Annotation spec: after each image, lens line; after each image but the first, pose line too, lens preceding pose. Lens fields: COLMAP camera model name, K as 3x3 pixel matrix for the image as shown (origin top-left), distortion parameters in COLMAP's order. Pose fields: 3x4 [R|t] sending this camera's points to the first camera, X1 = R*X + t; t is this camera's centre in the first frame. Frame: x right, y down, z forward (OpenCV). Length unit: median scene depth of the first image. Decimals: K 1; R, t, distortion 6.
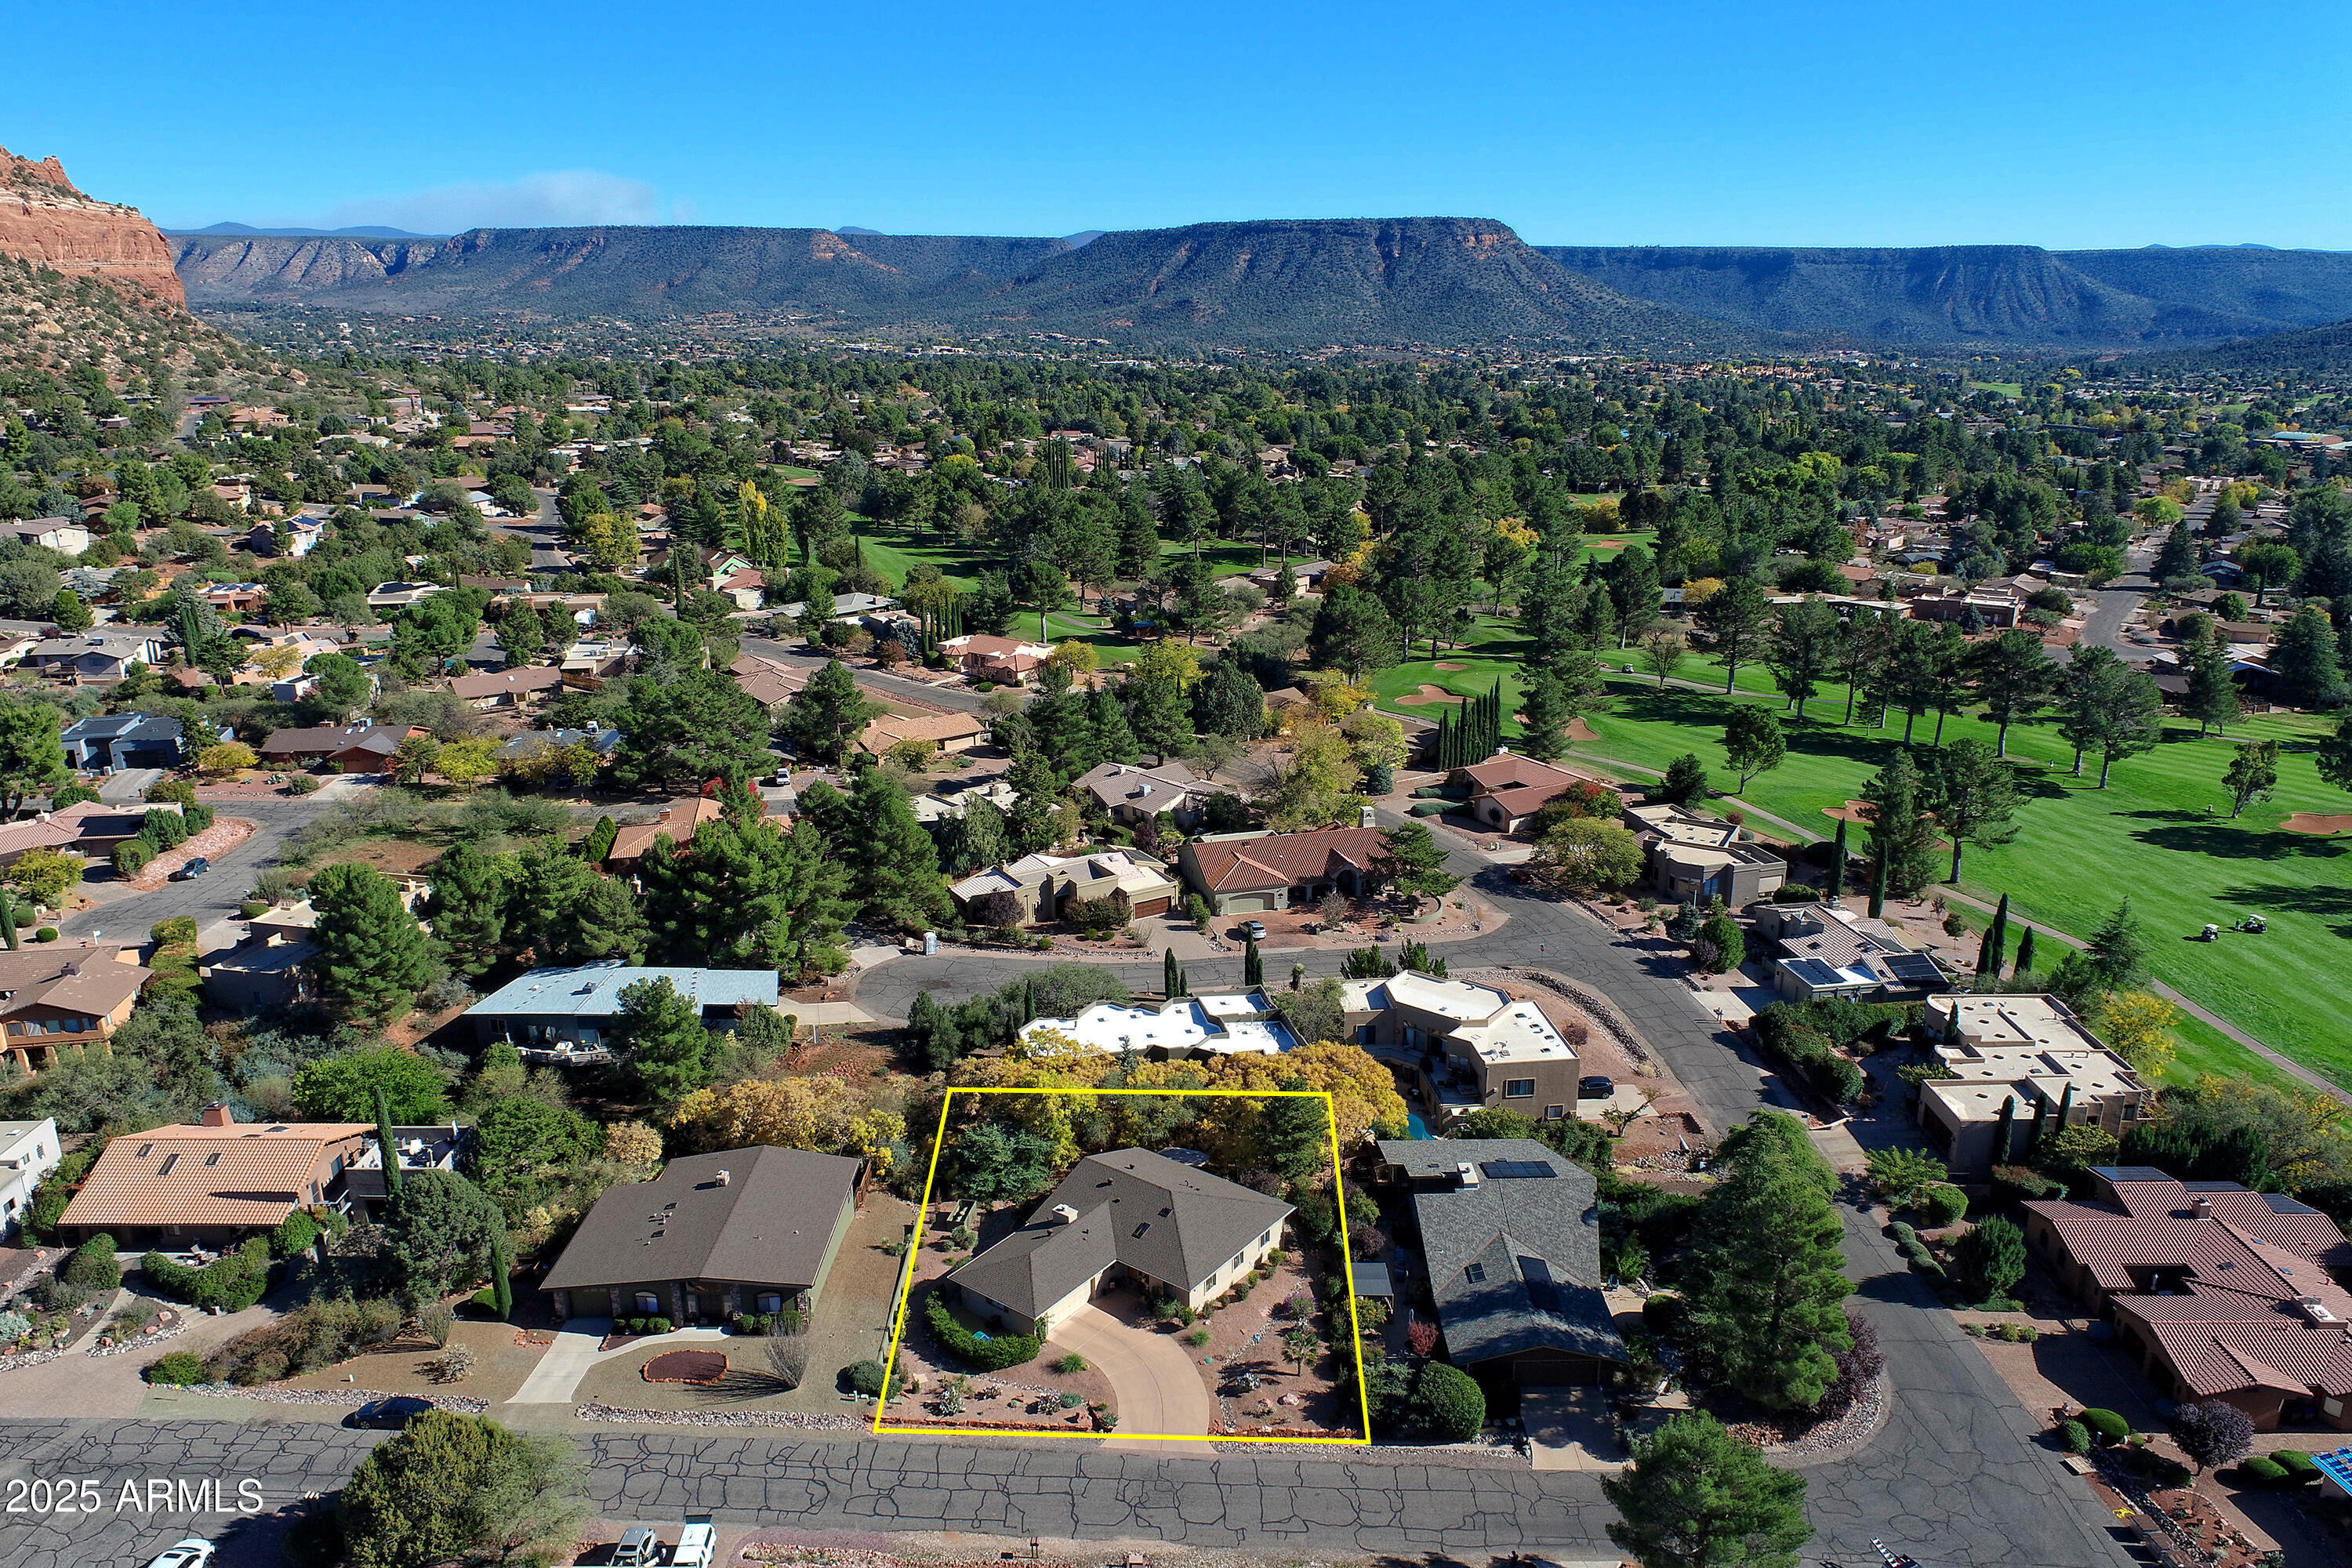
lens RADIAL K [[1599.4, 0, 1176.0], [0, 1599.4, 784.0], [0, 0, 1]] dist [0.001306, -0.001130]
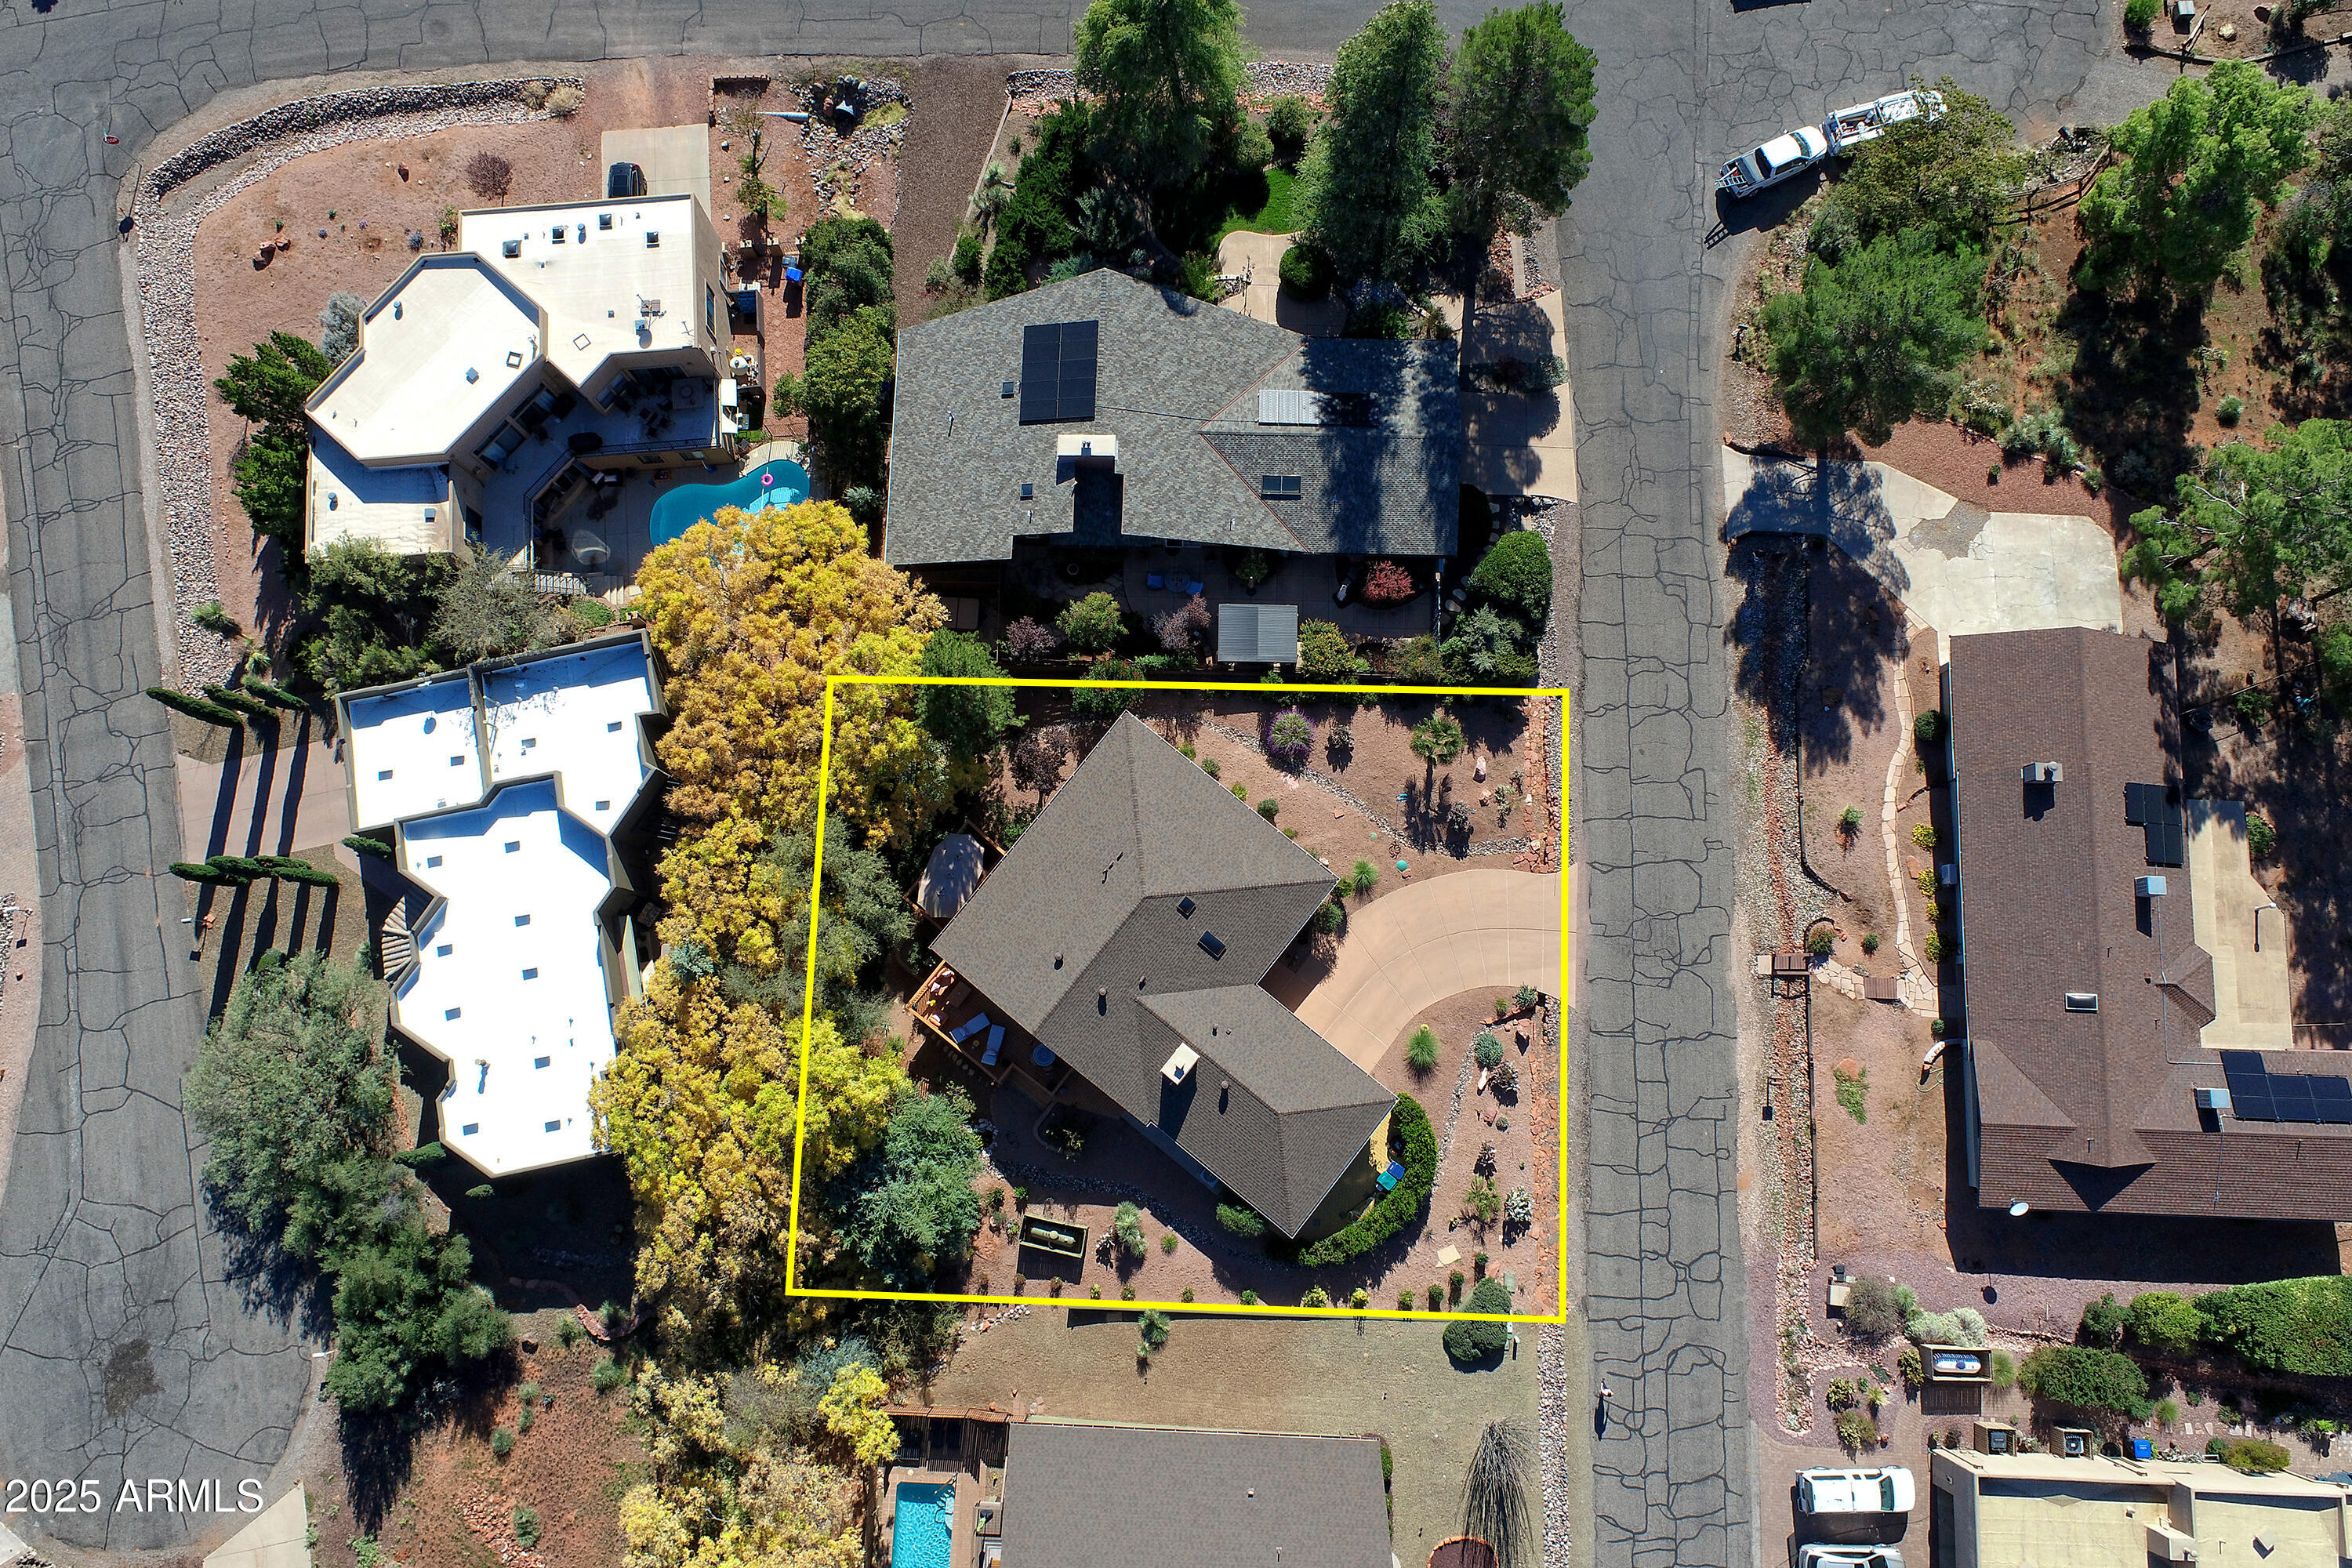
lens RADIAL K [[1599.4, 0, 1176.0], [0, 1599.4, 784.0], [0, 0, 1]] dist [0.001306, -0.001130]
pose [[0.033034, -0.984419, 0.172707, -0.077553], [0.298768, 0.174627, 0.938213, -0.392784], [-0.953754, 0.020606, 0.299881, 0.894743]]
